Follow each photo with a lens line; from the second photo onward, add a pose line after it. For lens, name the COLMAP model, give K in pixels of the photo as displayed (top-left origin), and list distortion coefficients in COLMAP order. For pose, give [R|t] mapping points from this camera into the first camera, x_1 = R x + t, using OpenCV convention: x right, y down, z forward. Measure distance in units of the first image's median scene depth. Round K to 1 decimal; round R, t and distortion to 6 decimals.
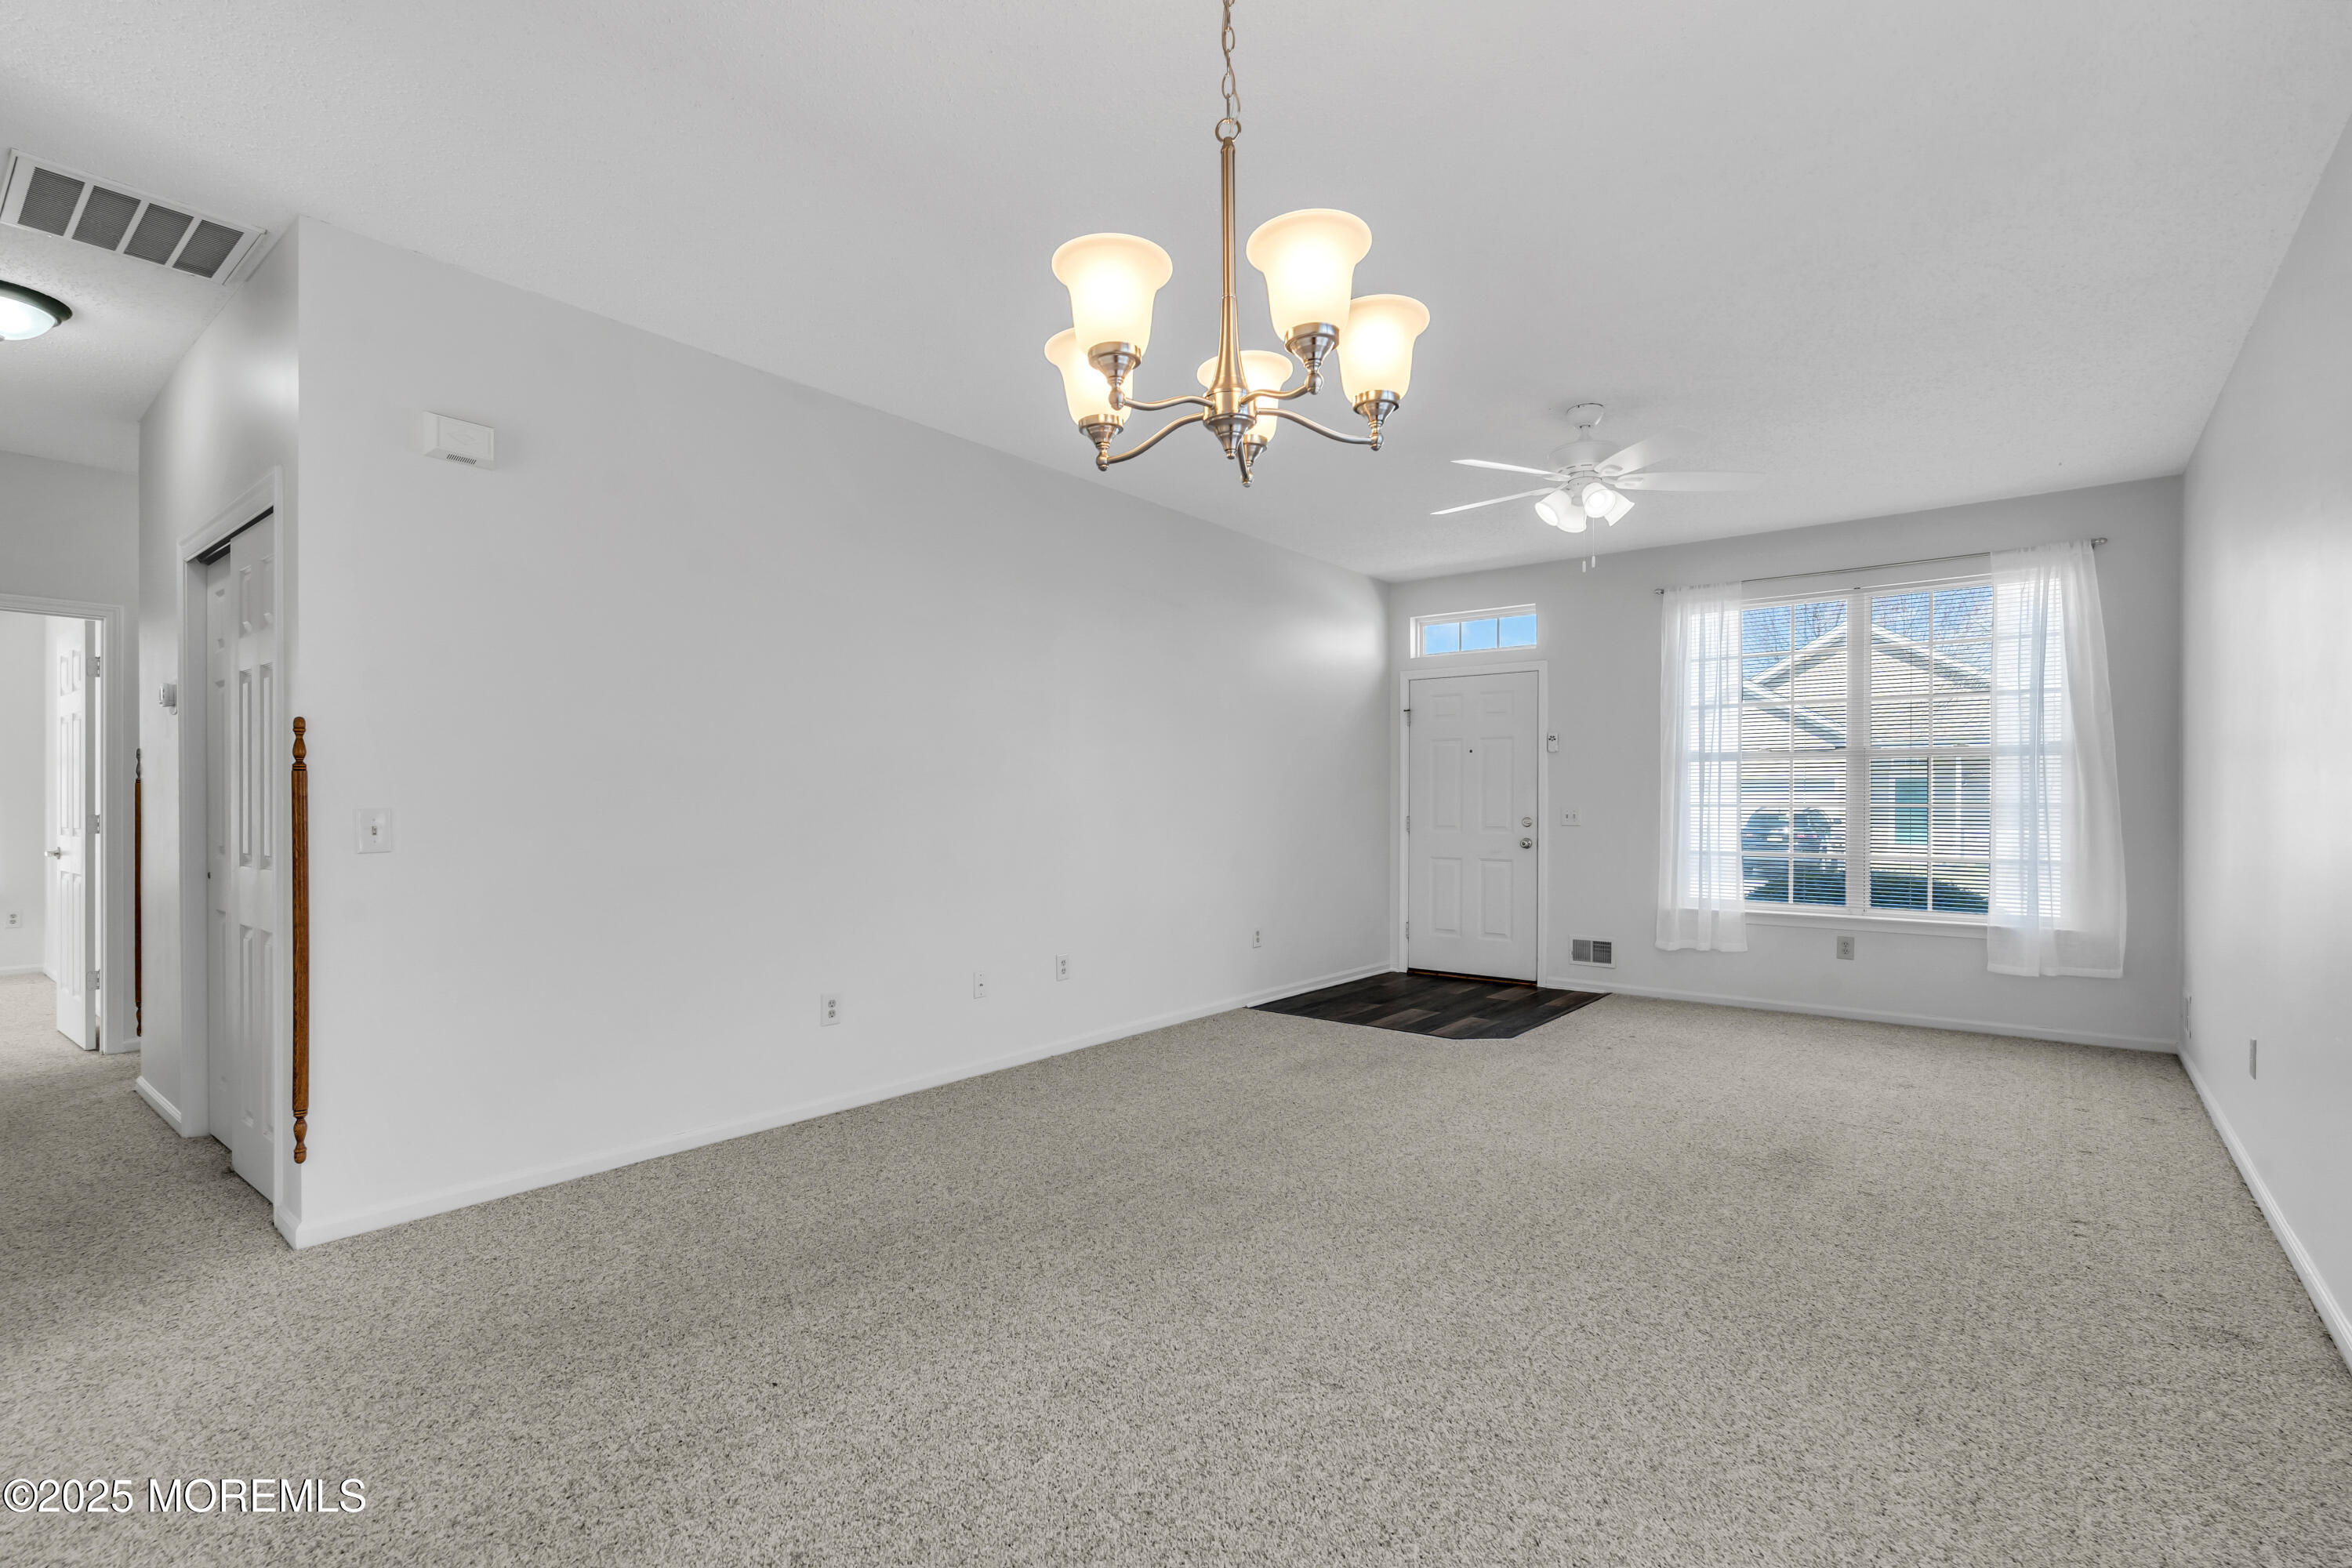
lens RADIAL K [[1072.1, 0, 1173.5], [0, 1072.1, 799.4], [0, 0, 1]] dist [-0.002102, 0.000397]
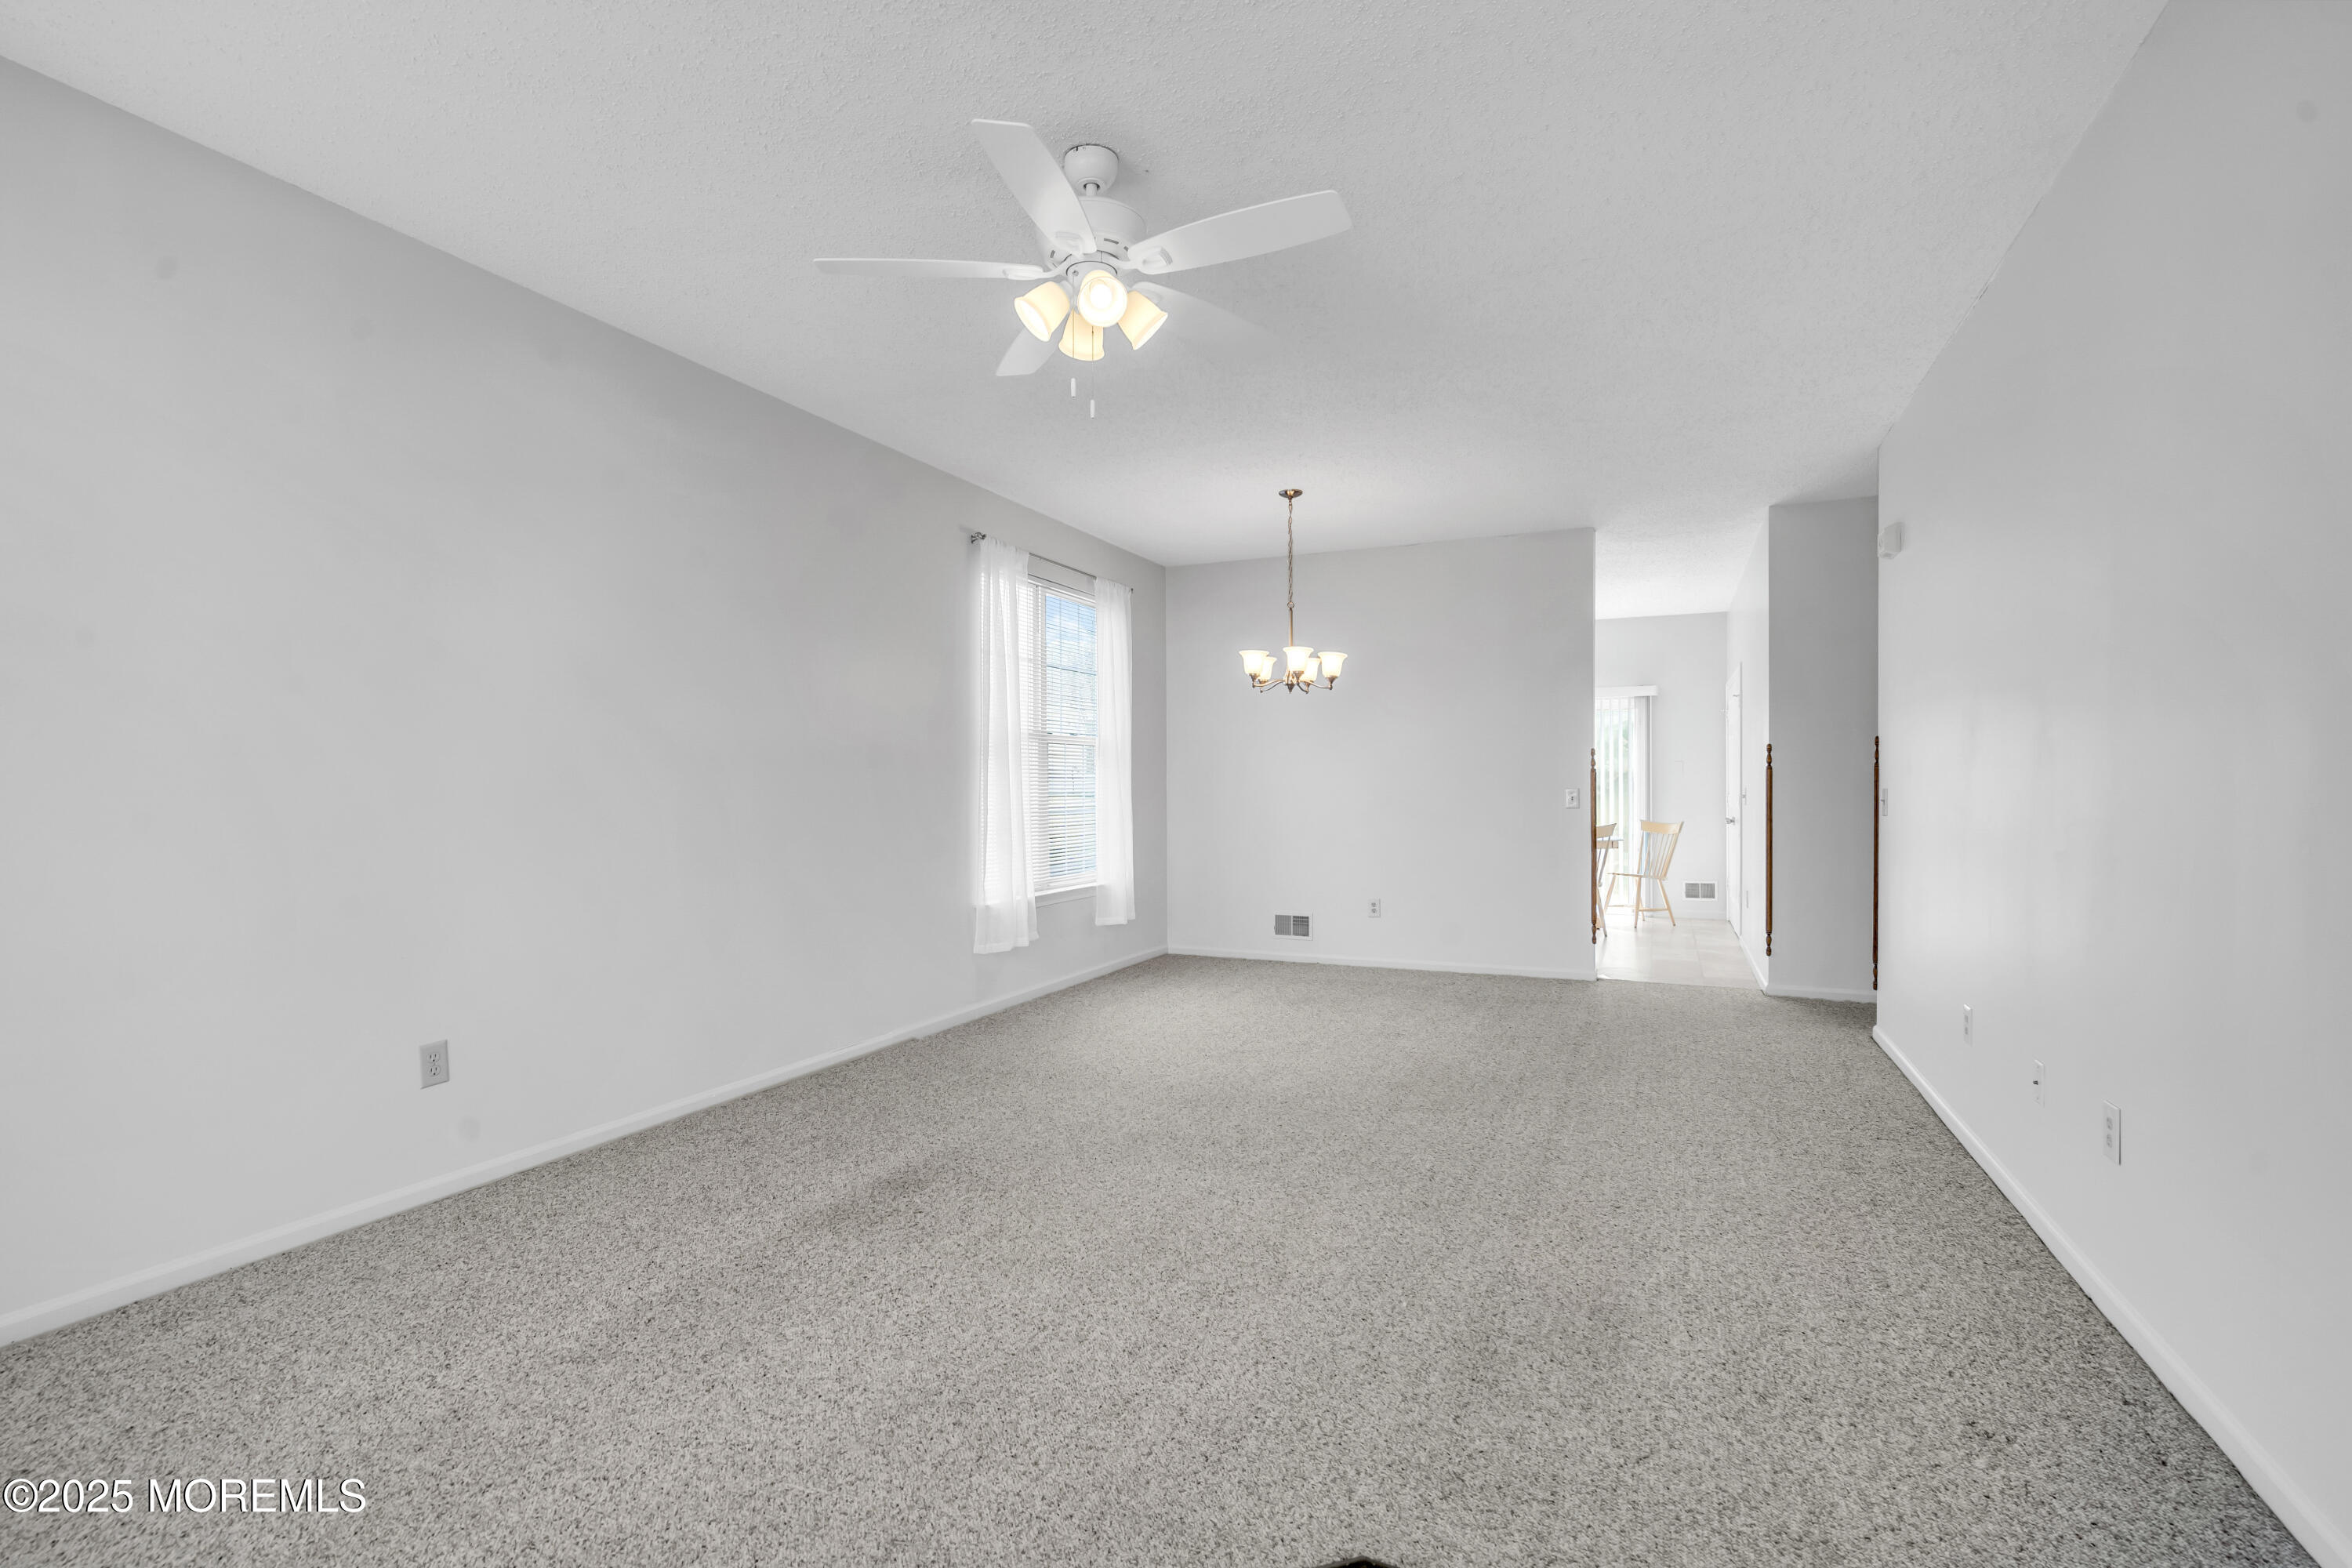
lens RADIAL K [[1072.1, 0, 1173.5], [0, 1072.1, 799.4], [0, 0, 1]] dist [-0.002102, 0.000397]
pose [[-0.968641, 0.005250, -0.248410, 0.438665], [0.003852, 0.999974, 0.006112, 0.007260], [0.248436, 0.004963, -0.968636, 1.444865]]
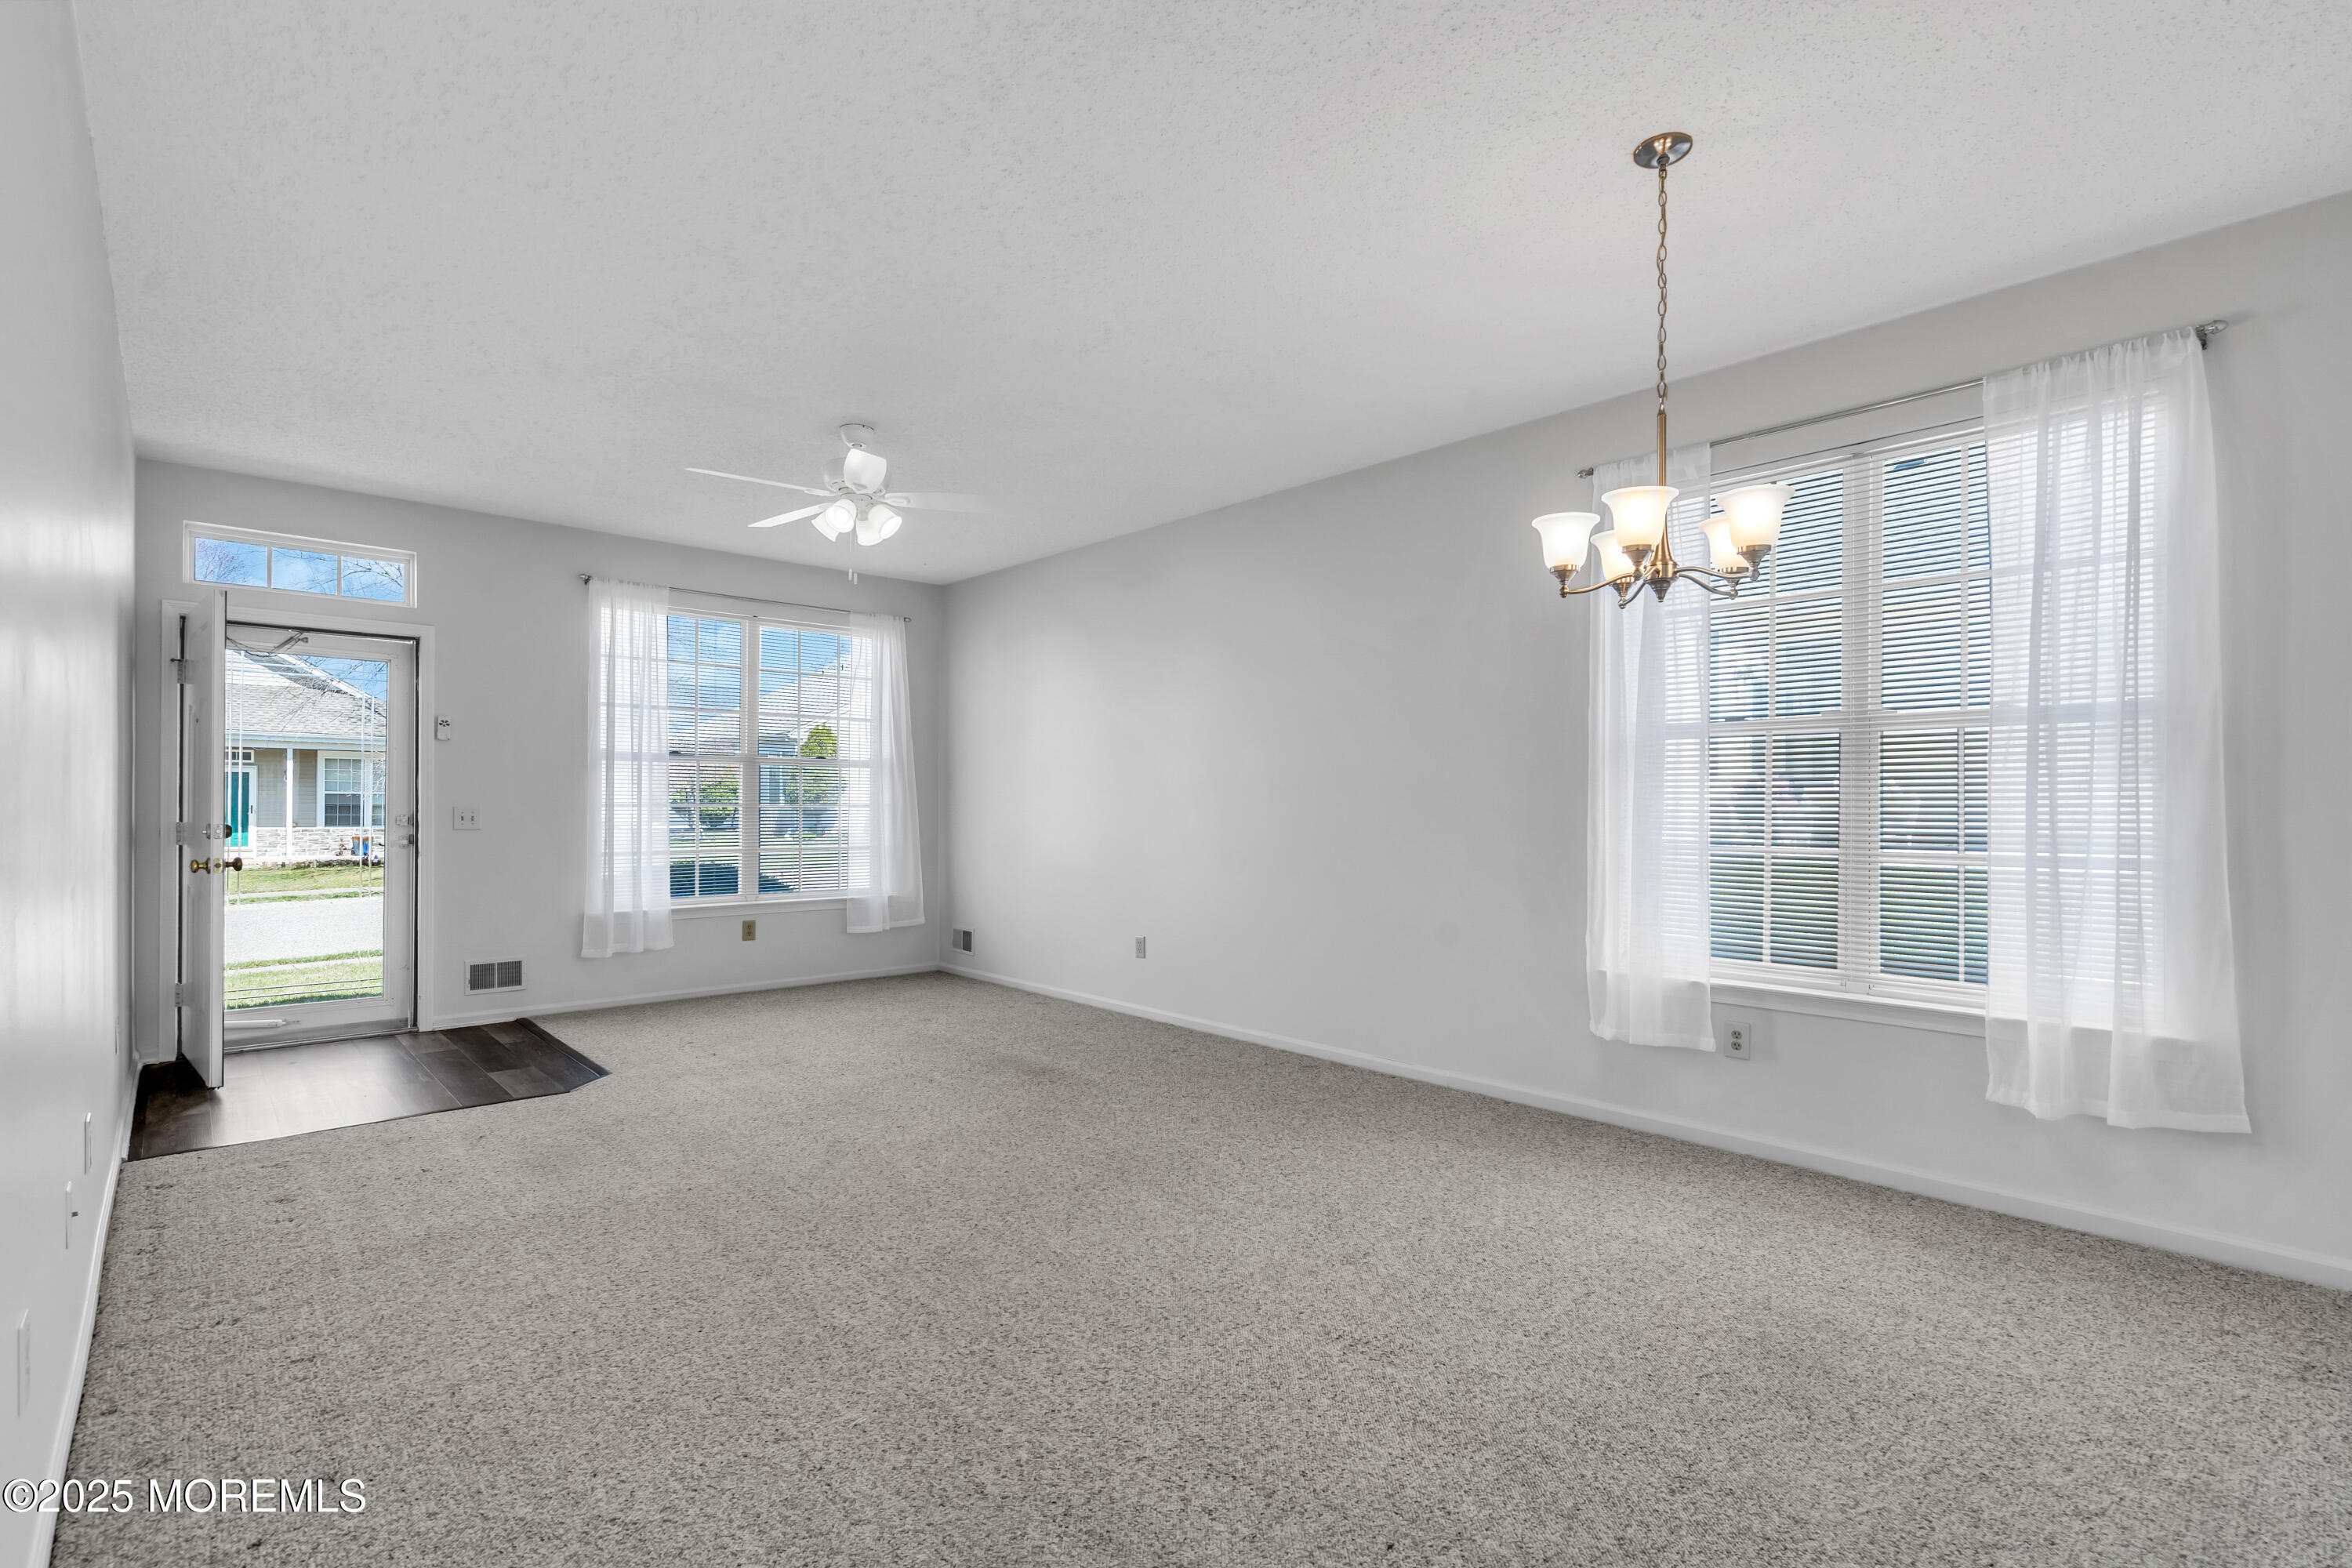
lens RADIAL K [[1072.1, 0, 1173.5], [0, 1072.1, 799.4], [0, 0, 1]] dist [-0.002102, 0.000397]
pose [[0.144822, 0.005245, 0.989444, -0.543207], [-0.008634, 0.999955, -0.004037, -0.000405], [-0.989420, -0.007958, 0.144861, 0.482358]]
